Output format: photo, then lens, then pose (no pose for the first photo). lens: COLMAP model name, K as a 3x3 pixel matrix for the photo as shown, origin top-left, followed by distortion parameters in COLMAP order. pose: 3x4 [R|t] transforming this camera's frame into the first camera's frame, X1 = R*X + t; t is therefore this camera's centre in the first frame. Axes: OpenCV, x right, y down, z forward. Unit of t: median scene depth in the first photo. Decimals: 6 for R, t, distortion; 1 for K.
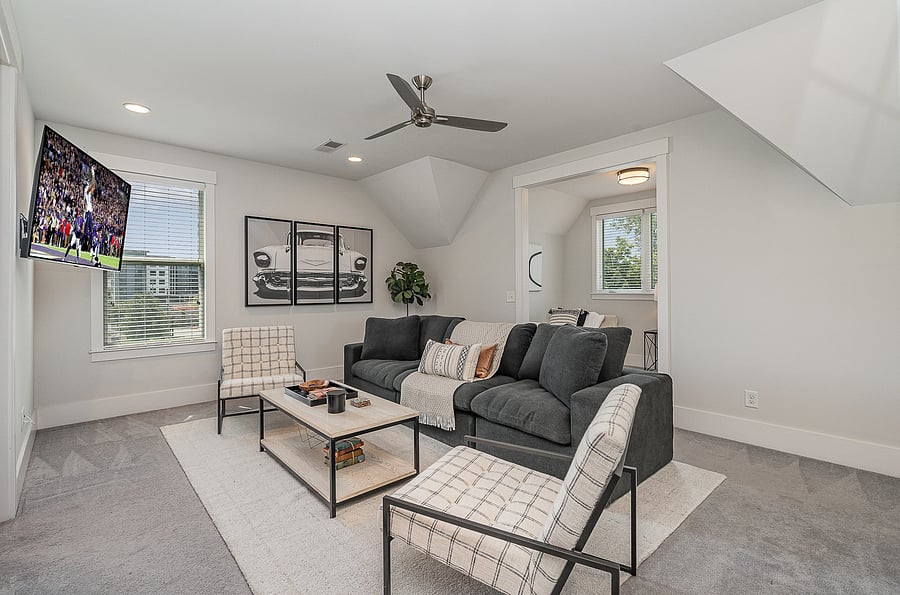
lens RADIAL K [[407.8, 0, 447.3], [0, 407.8, 285.9], [0, 0, 1]] dist [-0.001803, 0.000060]
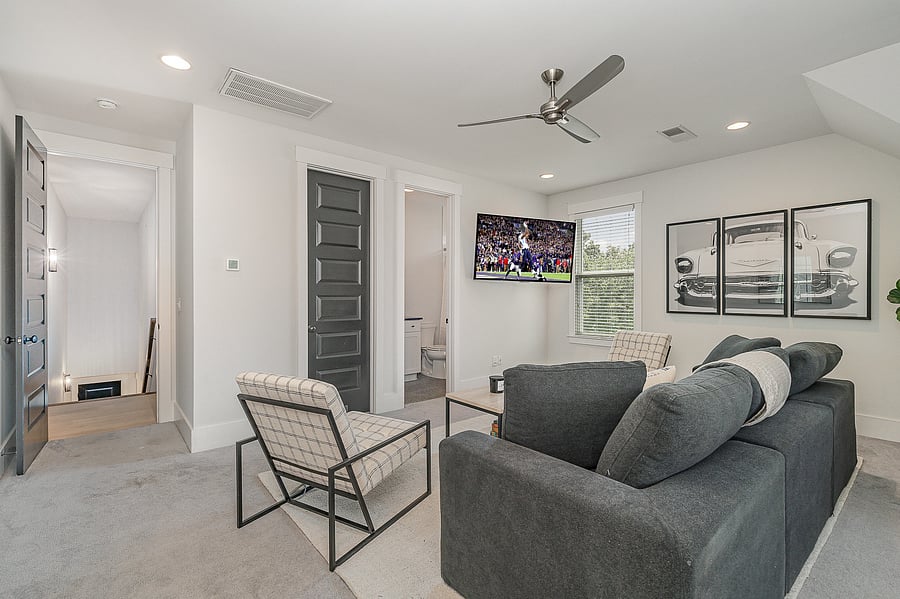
lens RADIAL K [[409.2, 0, 447.3], [0, 409.2, 287.5], [0, 0, 1]] dist [-0.001864, 0.000149]
pose [[-0.039196, -0.014752, -0.999123, 0.529356], [-0.001118, 0.999891, -0.014719, 0.003352], [0.999231, 0.000540, -0.039209, 0.466028]]
